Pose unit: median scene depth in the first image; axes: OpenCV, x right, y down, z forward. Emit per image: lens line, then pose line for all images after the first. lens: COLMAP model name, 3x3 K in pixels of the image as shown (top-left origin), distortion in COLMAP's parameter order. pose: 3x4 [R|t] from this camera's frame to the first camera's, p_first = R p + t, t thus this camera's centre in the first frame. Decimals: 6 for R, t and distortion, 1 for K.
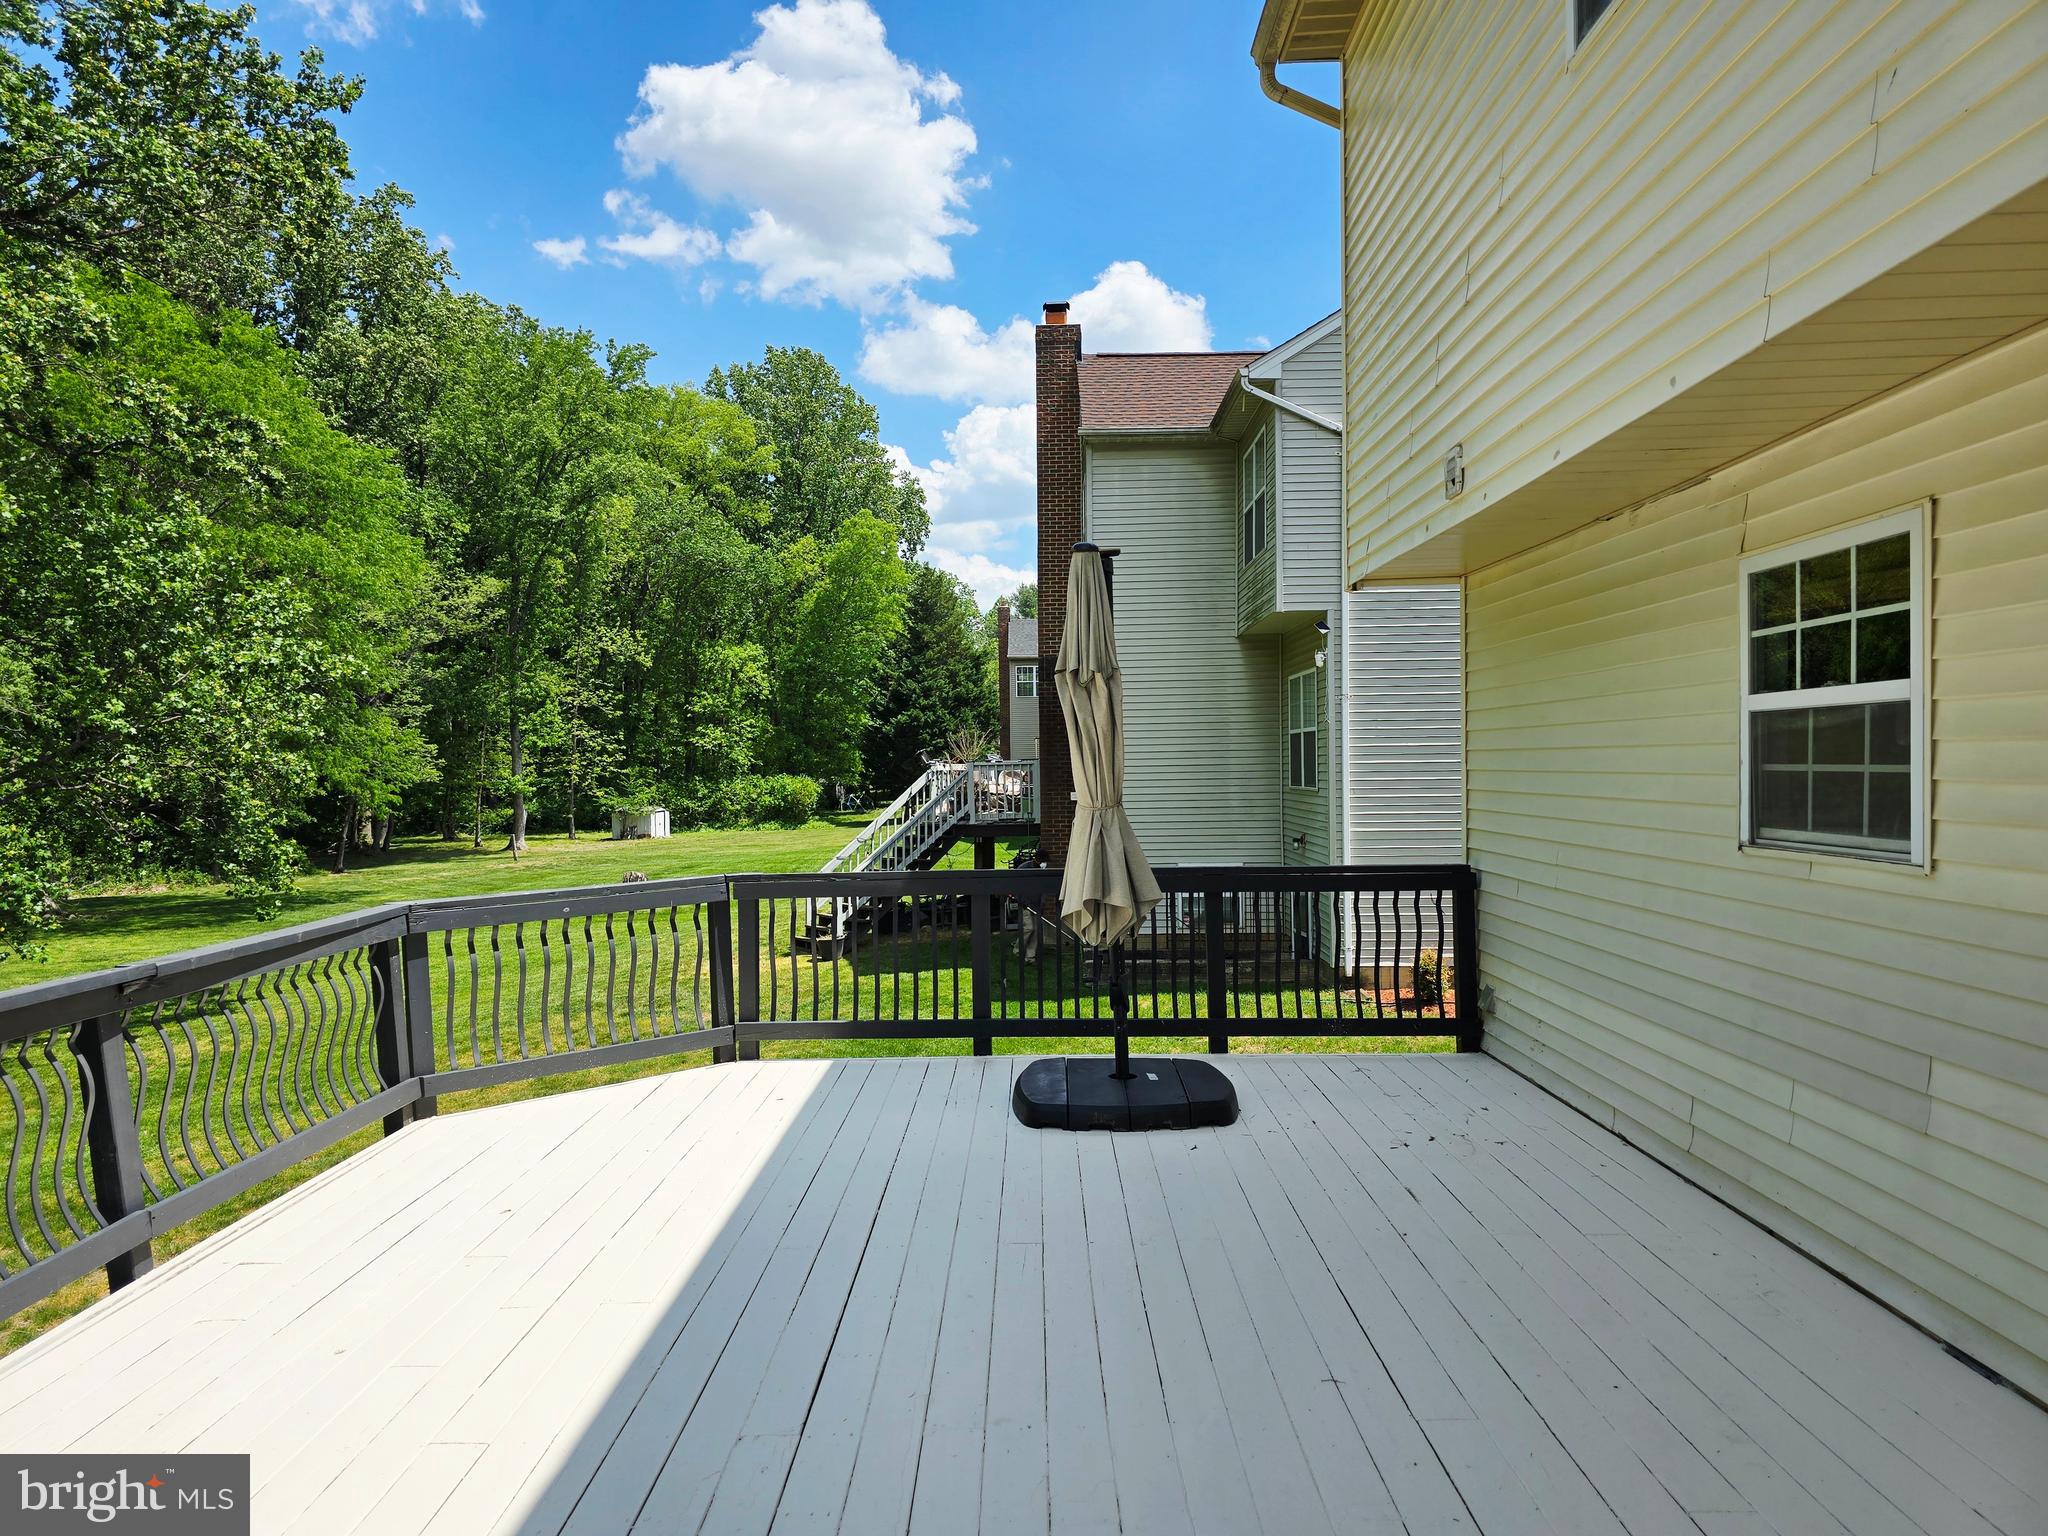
lens RADIAL K [[1388.9, 0, 995.2], [0, 1388.9, 791.9], [0, 0, 1]] dist [0.049748, -0.048336]
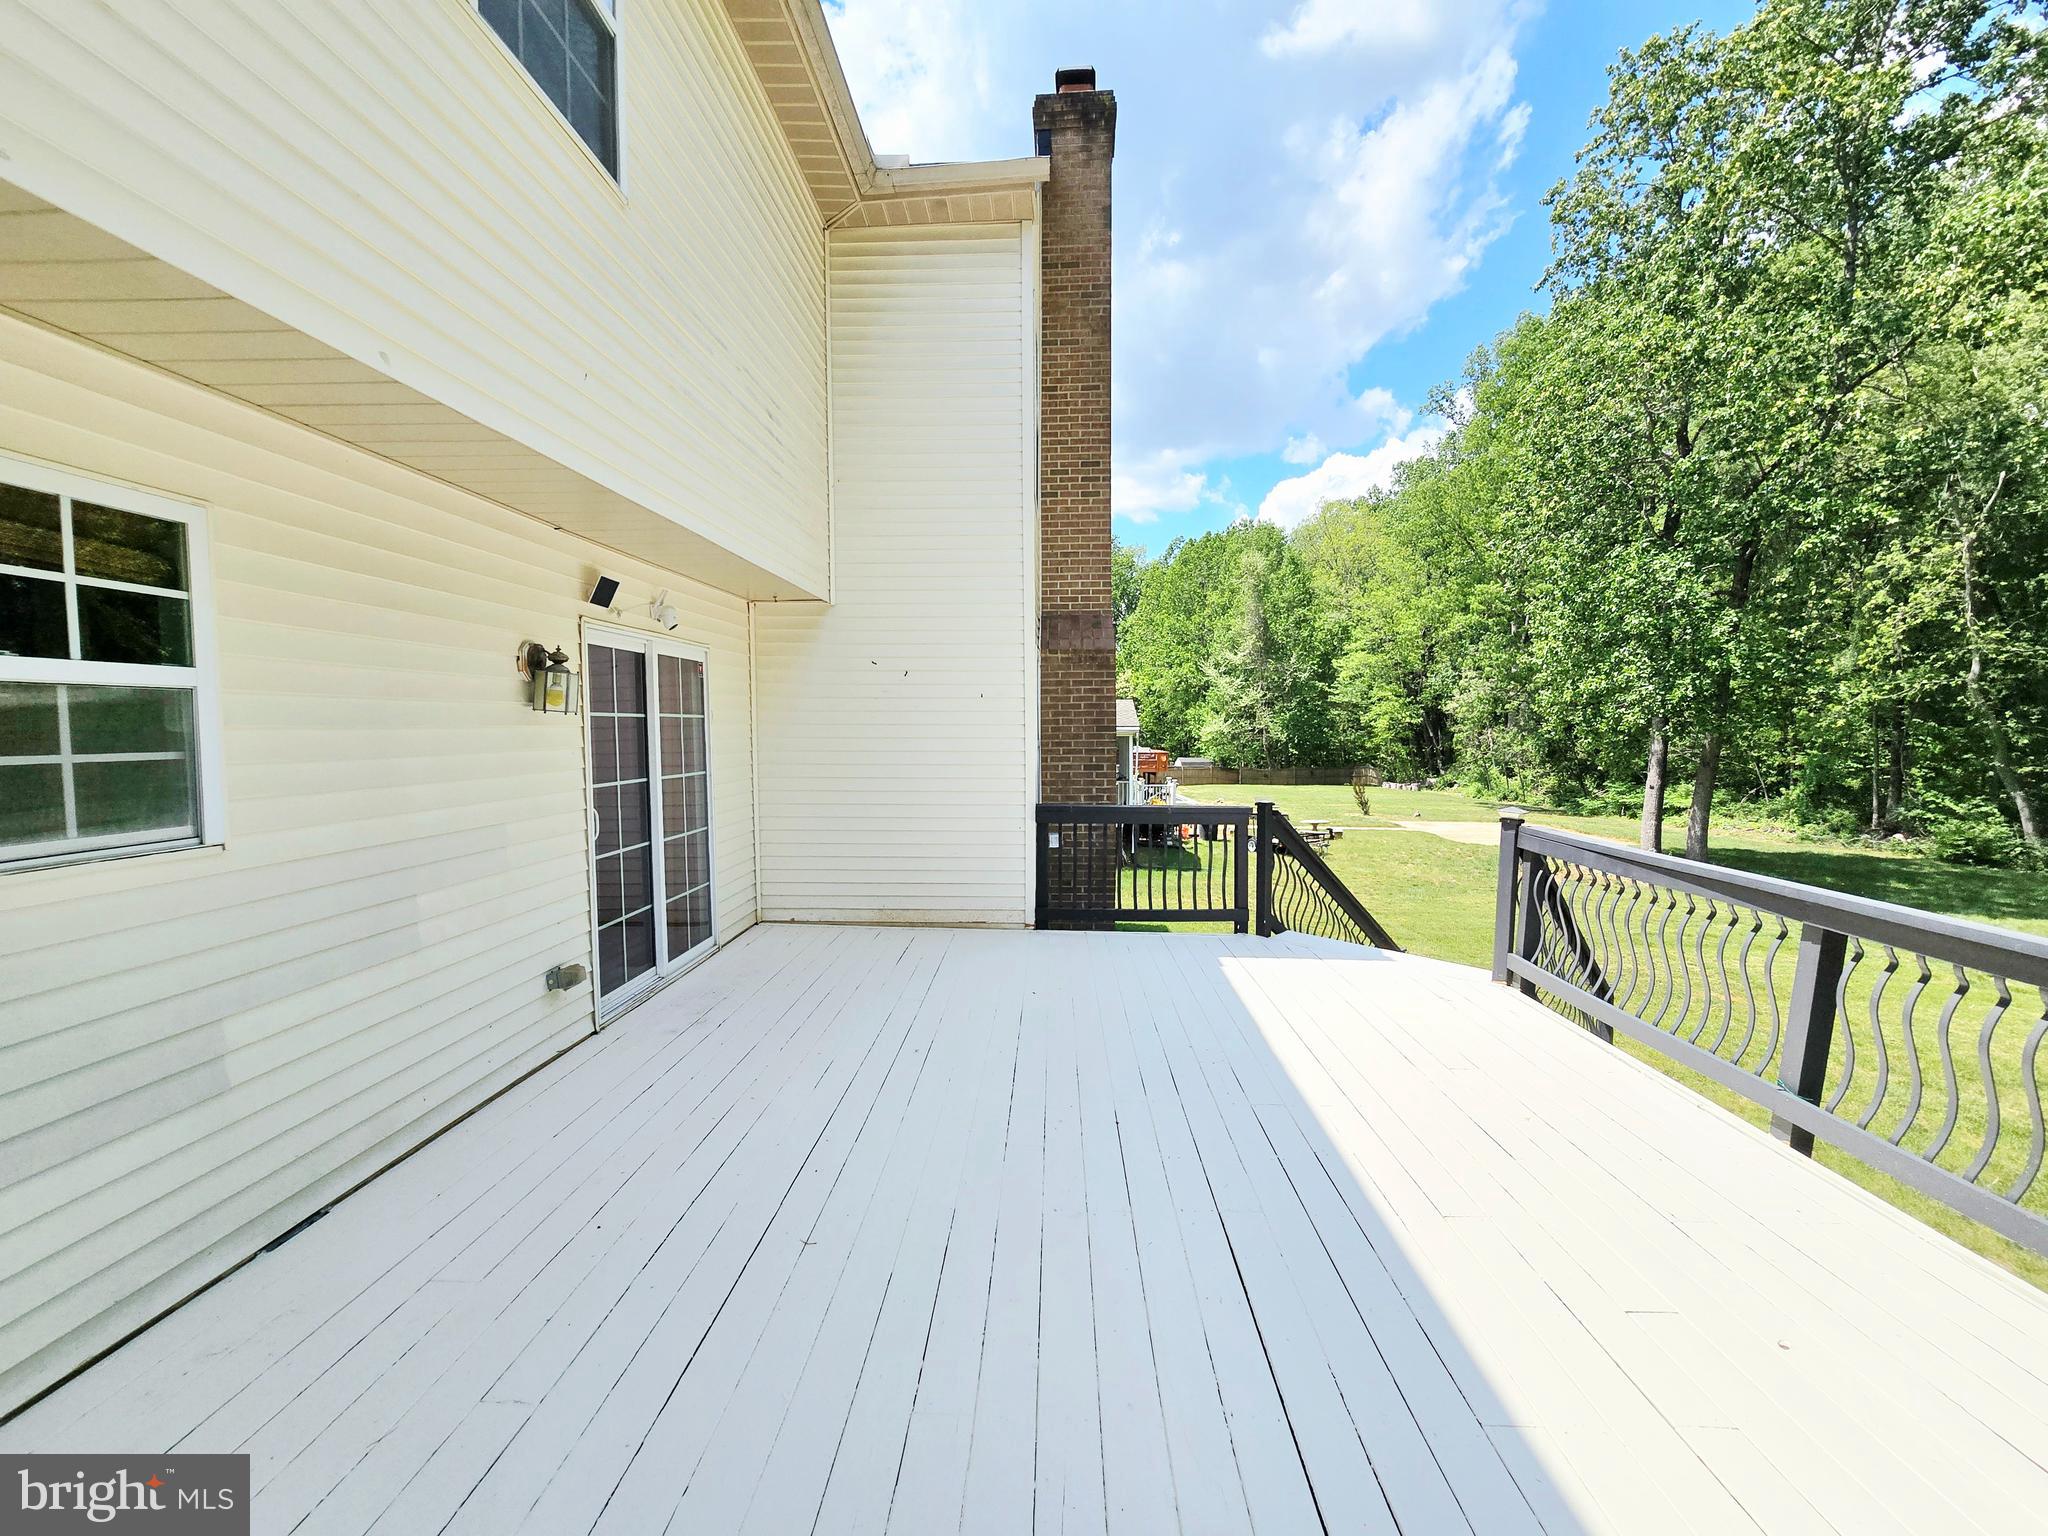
lens RADIAL K [[846.3, 0, 1023.0], [0, 846.3, 773.2], [0, 0, 1]] dist [-0.008859, 0.002983]
pose [[-0.999813, 0.017918, 0.007221, 0.032020], [0.018418, 0.996906, 0.076416, -0.033325], [-0.005830, 0.076534, -0.997050, 1.384238]]
